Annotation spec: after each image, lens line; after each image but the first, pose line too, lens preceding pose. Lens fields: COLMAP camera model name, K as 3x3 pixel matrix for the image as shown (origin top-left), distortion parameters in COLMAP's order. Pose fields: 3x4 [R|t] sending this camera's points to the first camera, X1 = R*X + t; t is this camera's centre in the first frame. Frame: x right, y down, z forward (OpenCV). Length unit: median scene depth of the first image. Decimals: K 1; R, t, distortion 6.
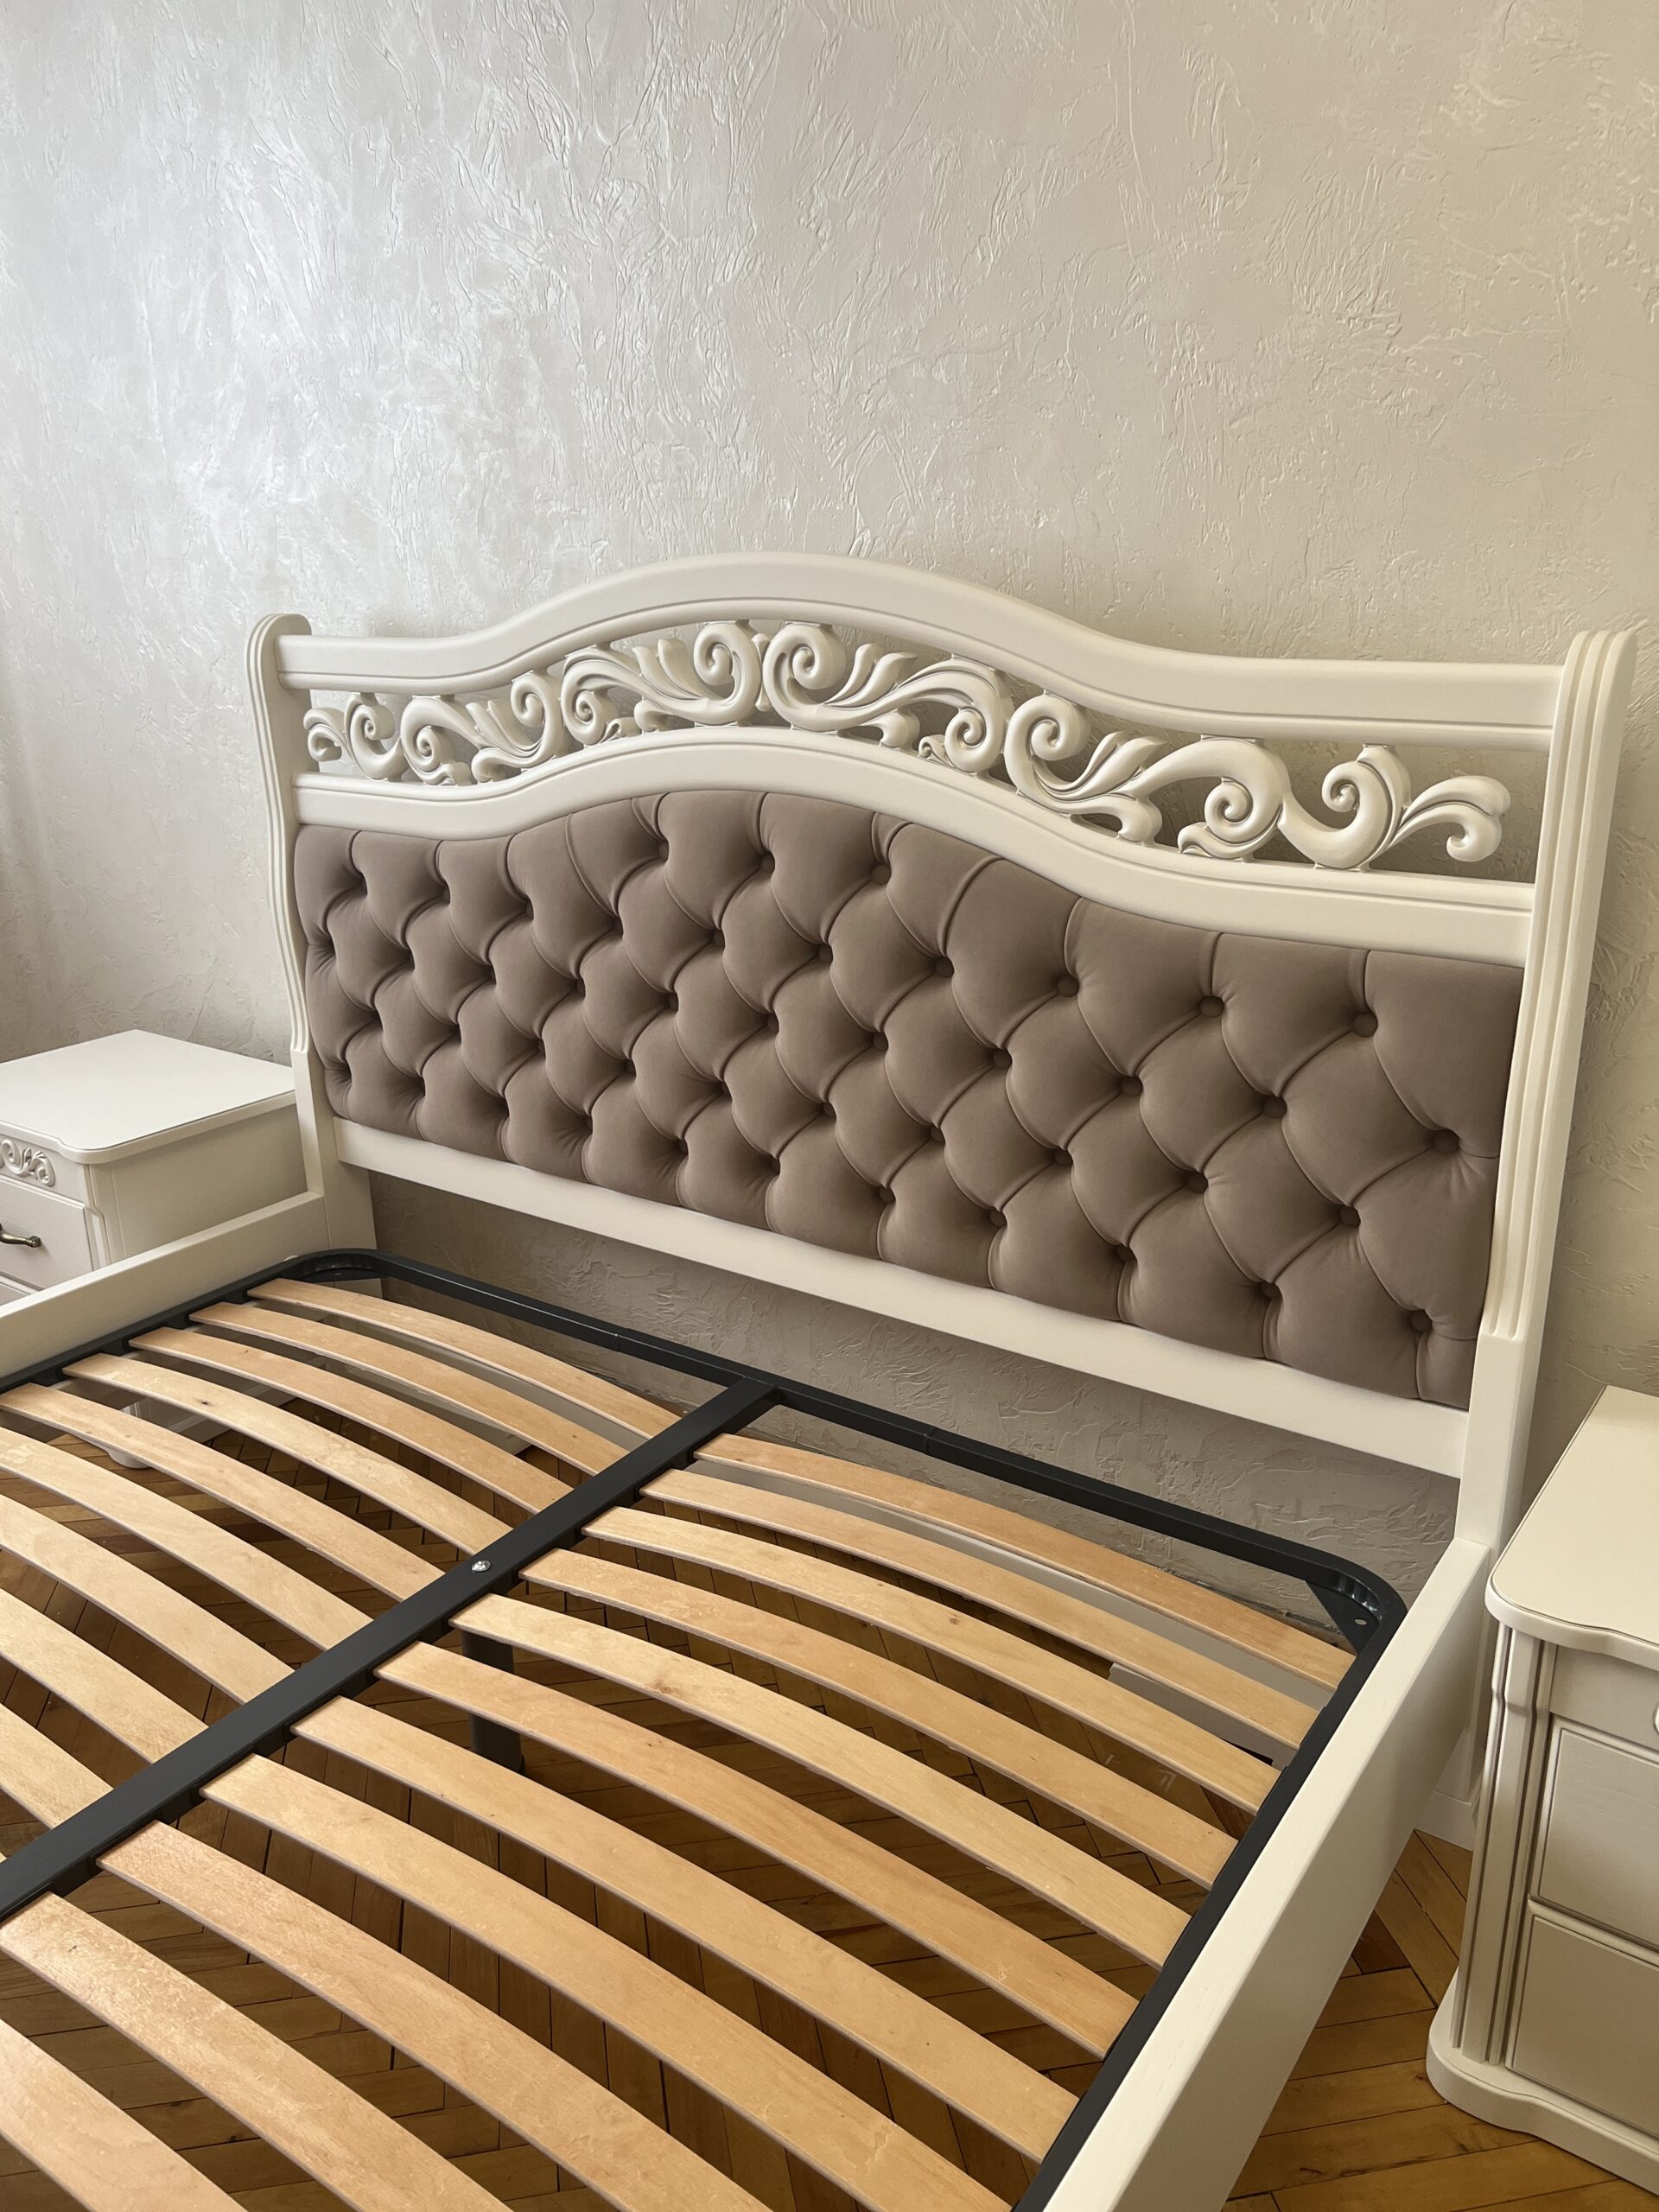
lens RADIAL K [[1671.6, 0, 830.8], [0, 1671.6, 1120.6], [0, 0, 1]] dist [0.061178, -0.077852]
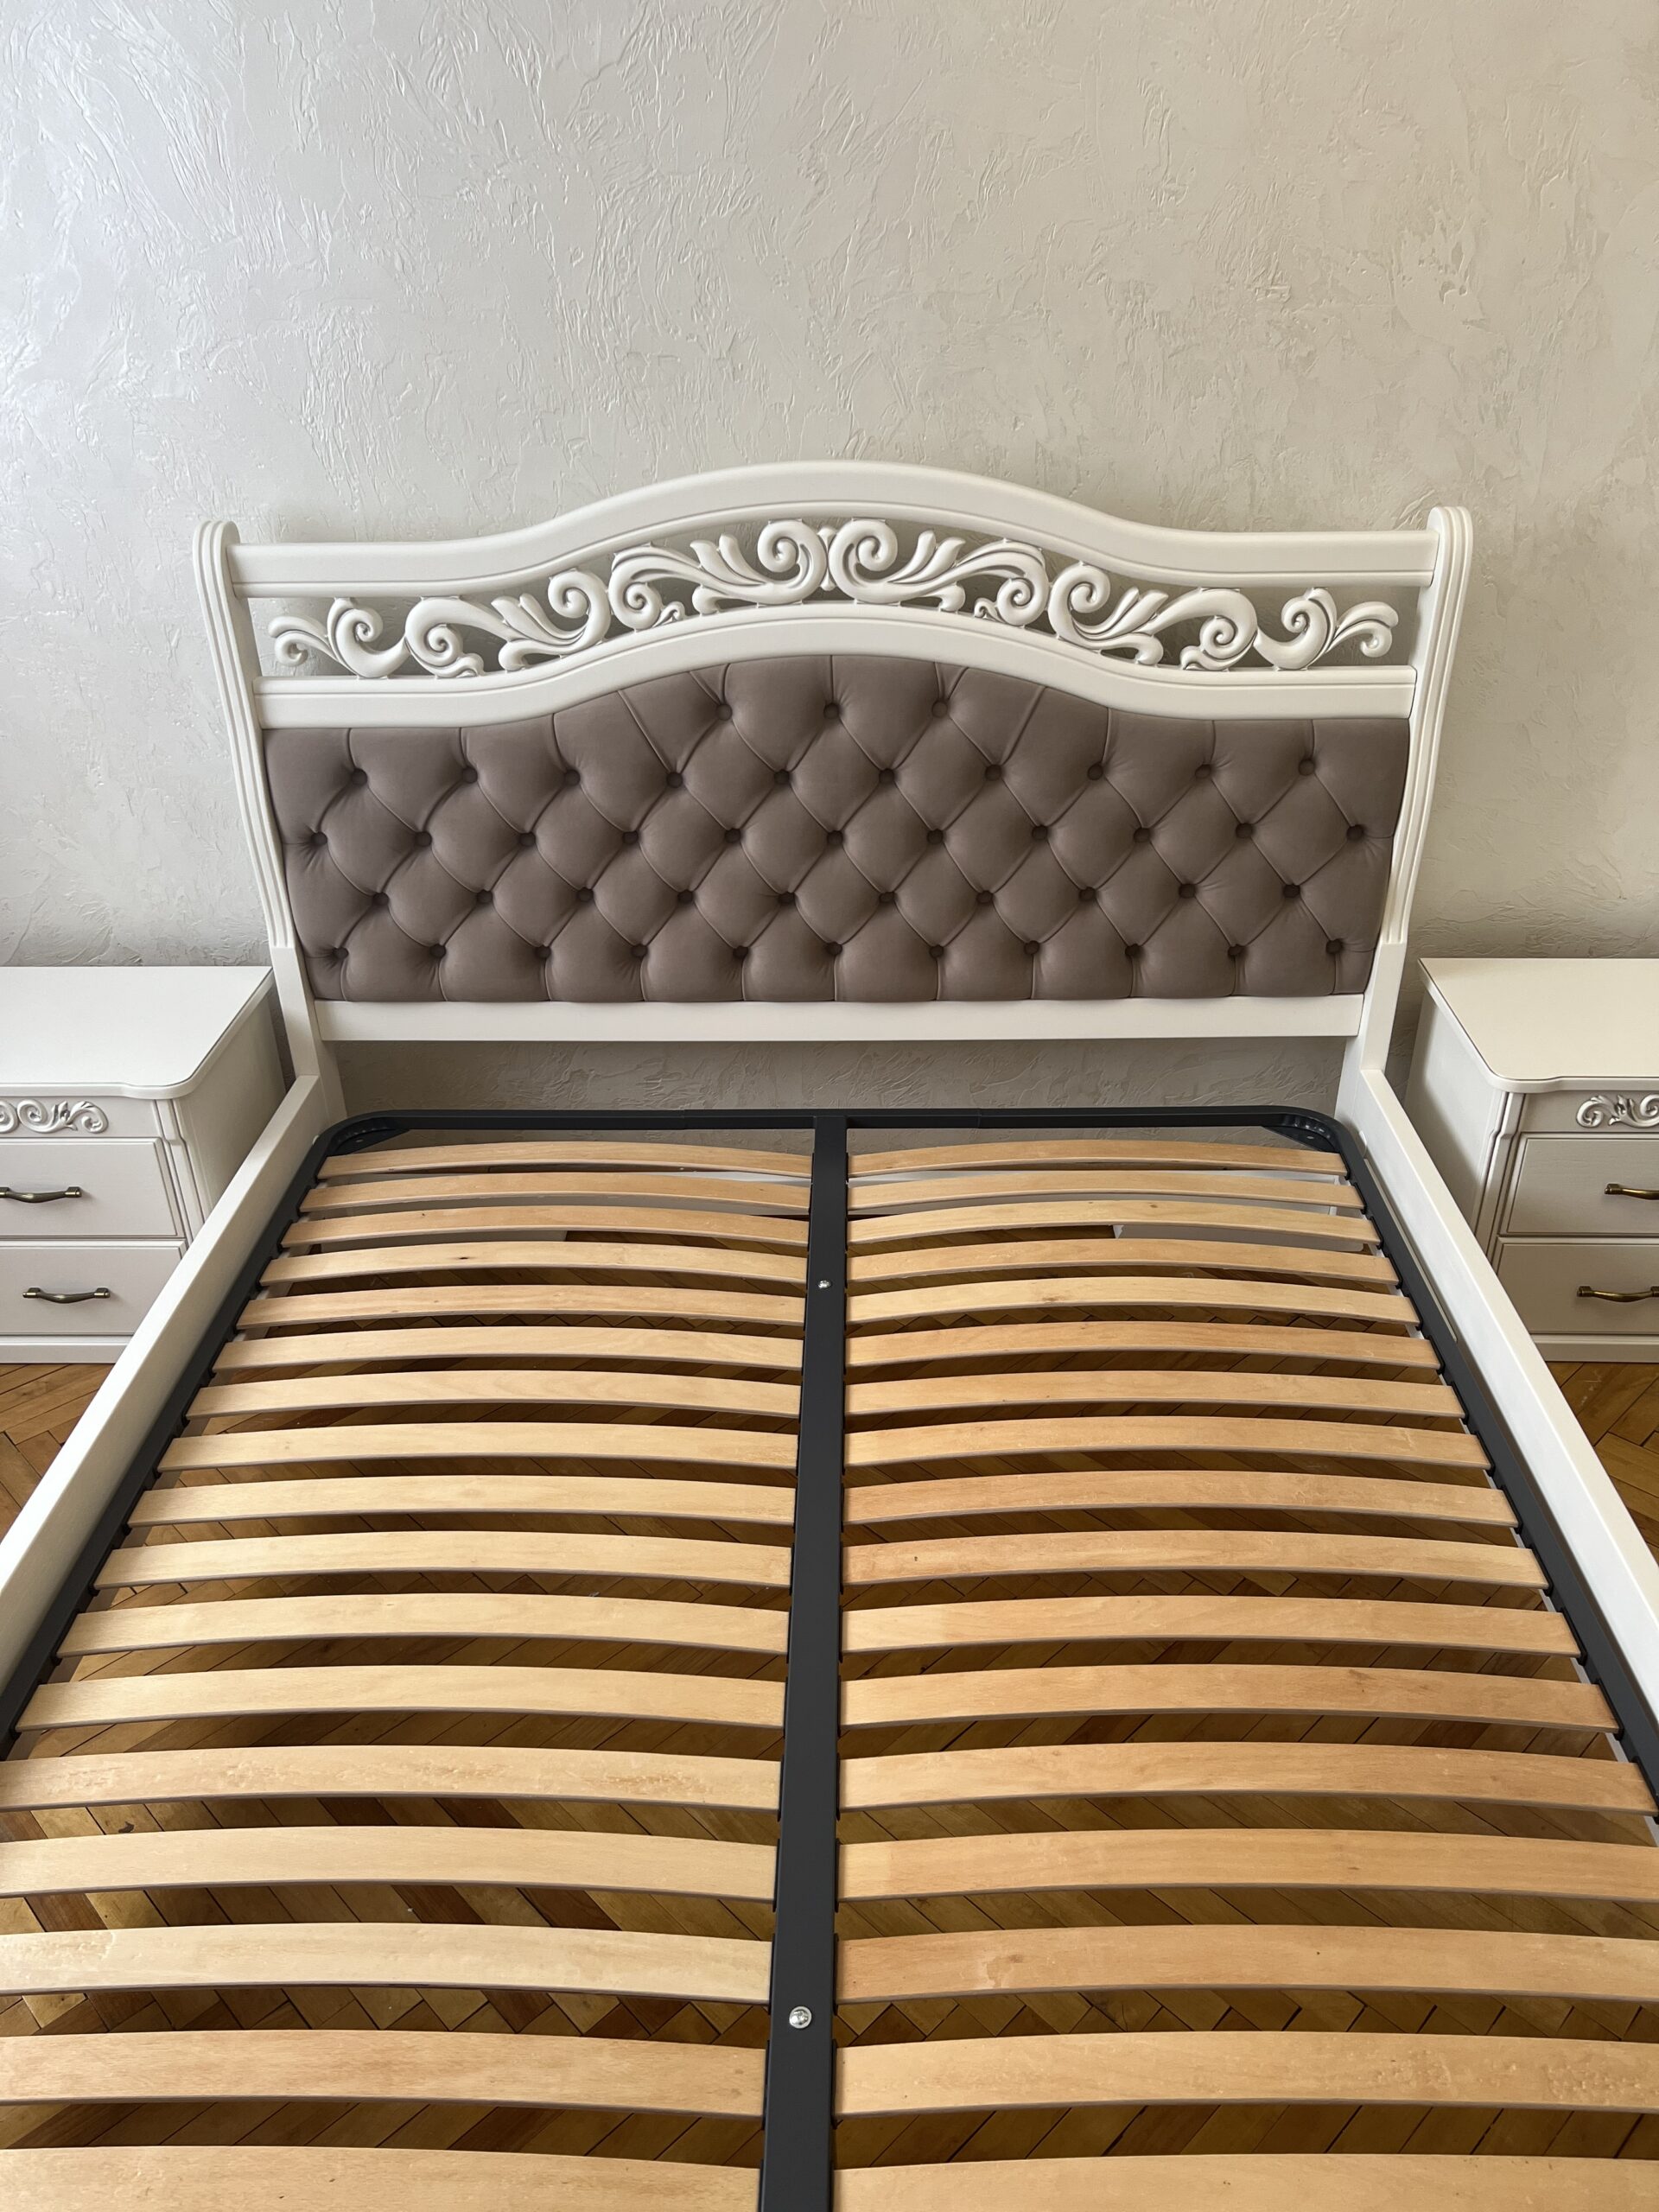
lens RADIAL K [[1671.6, 0, 830.8], [0, 1671.6, 1120.6], [0, 0, 1]] dist [0.061178, -0.077852]
pose [[0.828089, -0.271989, 0.490194, -0.771385], [0.182390, 0.957558, 0.223197, -0.146727], [-0.530096, -0.095421, 0.842552, -0.098555]]
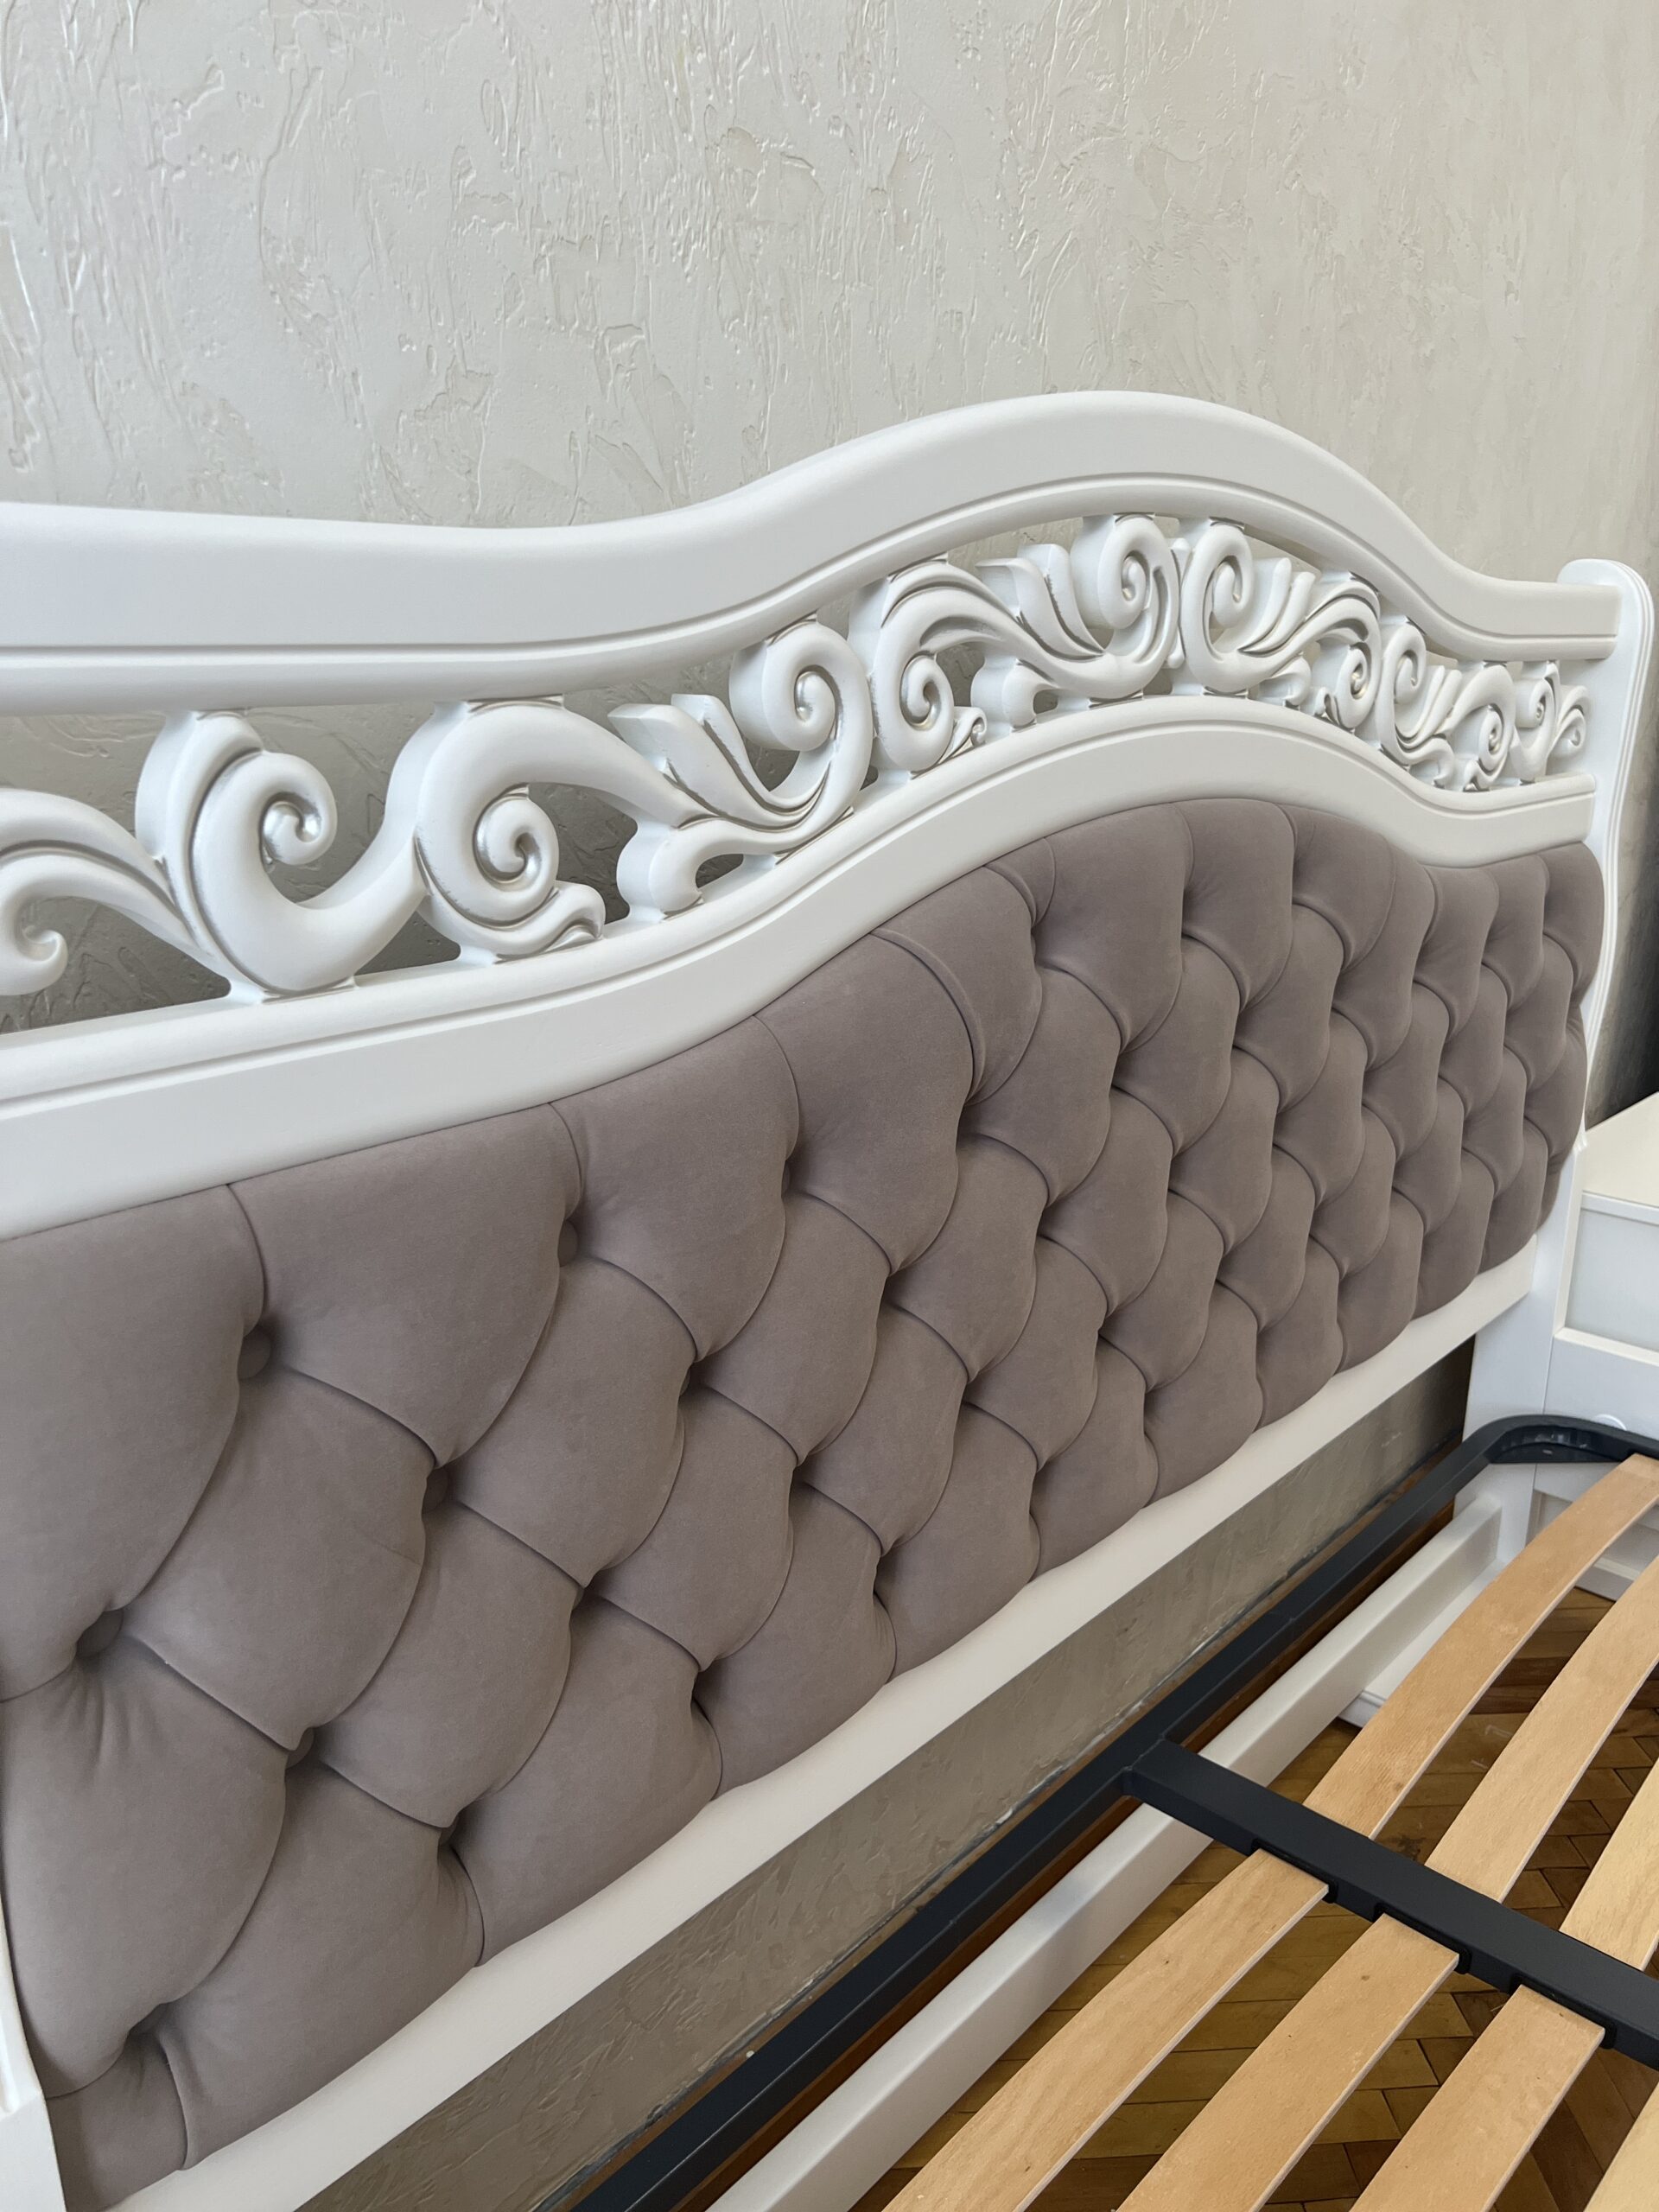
lens RADIAL K [[1673.8, 0, 825.6], [0, 1673.8, 1109.4], [0, 0, 1]] dist [0.010034, 0.004687]
pose [[0.131584, -0.257116, 0.957380, -0.677551], [0.321364, 0.924684, 0.204166, -0.263916], [-0.937769, 0.280803, 0.204302, 1.051225]]
